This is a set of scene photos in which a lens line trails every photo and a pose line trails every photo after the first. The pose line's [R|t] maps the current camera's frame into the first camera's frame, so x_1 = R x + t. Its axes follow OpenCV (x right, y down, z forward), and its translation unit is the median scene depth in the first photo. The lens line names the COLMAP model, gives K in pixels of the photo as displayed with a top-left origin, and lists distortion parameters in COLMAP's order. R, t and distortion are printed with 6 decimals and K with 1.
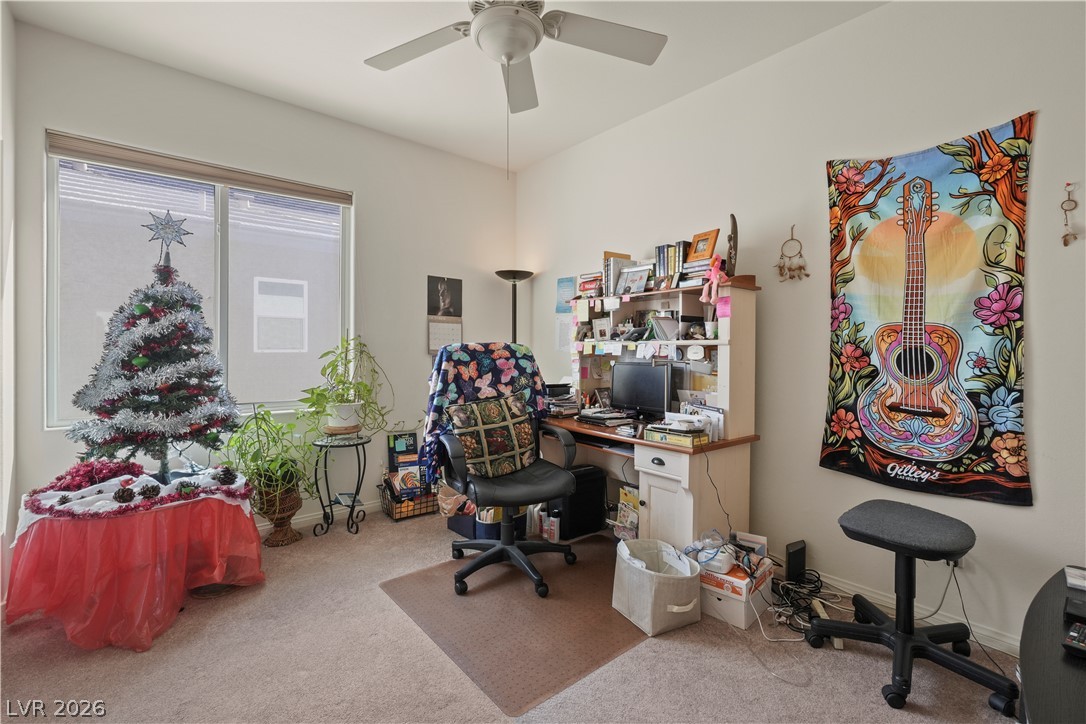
lens RADIAL K [[474.7, 0, 544.6], [0, 474.7, 352.9], [0, 0, 1]] dist [-0.006262, 0.000742]
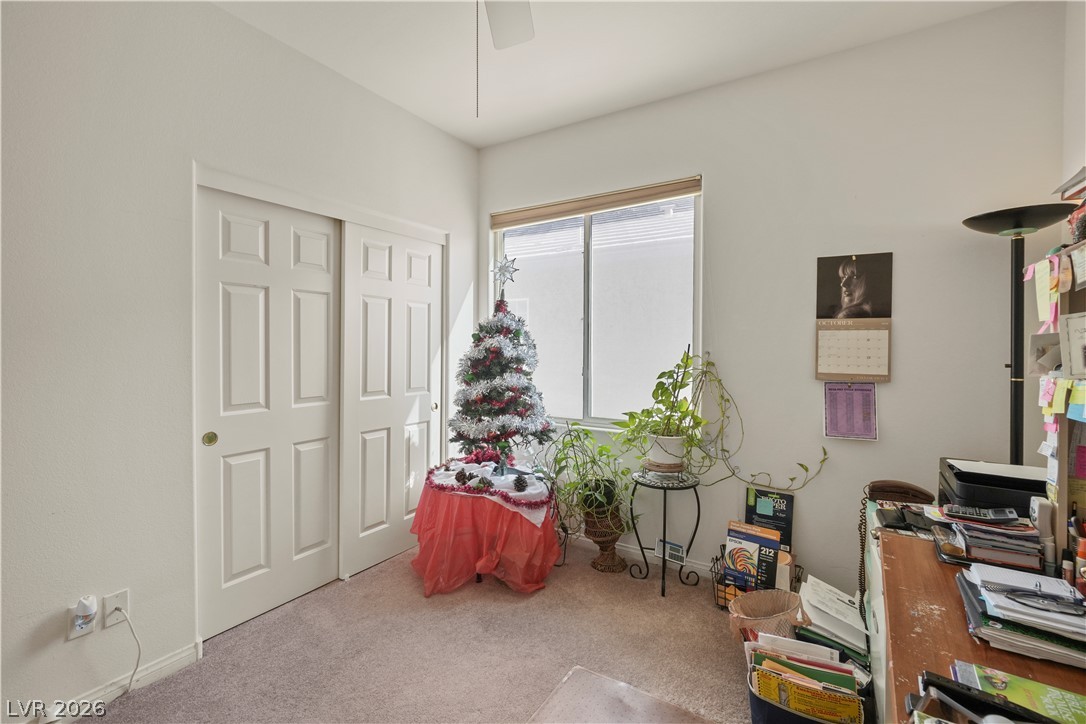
lens RADIAL K [[474.7, 0, 543.4], [0, 474.7, 354.4], [0, 0, 1]] dist [-0.006262, 0.000742]
pose [[0.304569, 0.011305, -0.952423, 0.285371], [-0.011420, 0.999901, 0.008217, -0.036307], [0.952422, 0.008374, 0.304668, 0.500973]]
